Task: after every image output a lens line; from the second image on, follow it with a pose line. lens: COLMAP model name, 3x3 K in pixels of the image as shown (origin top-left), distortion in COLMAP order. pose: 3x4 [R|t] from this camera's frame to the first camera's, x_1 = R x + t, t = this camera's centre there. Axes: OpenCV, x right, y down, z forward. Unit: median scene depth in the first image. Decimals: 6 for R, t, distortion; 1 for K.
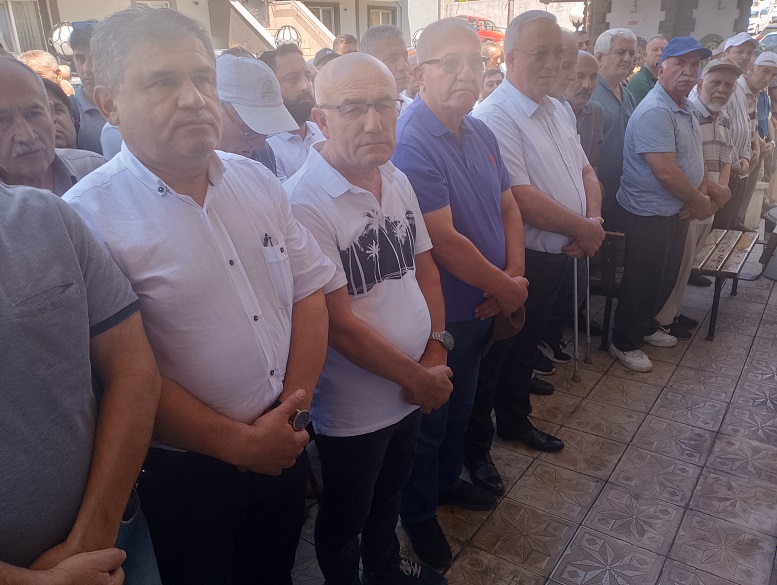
lens RADIAL K [[600.9, 0, 390.1], [0, 600.9, 285.3], [0, 0, 1]] dist [0.089788, -0.140816]
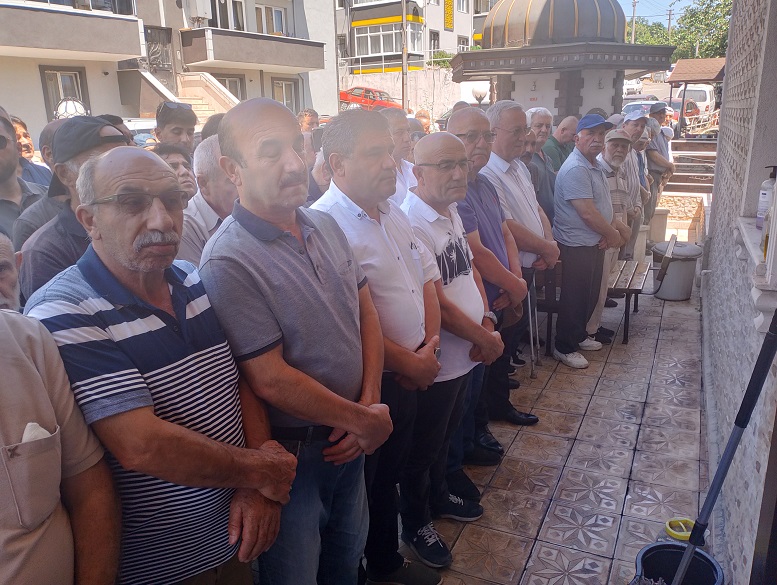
lens RADIAL K [[584.7, 0, 388.5], [0, 584.7, 292.5], [0, 0, 1]] dist [0.103799, -0.192165]
pose [[0.987344, -0.045295, 0.151985, -0.212177], [0.057535, 0.995360, -0.077126, 0.070882], [-0.147787, 0.084894, 0.985369, -0.225696]]
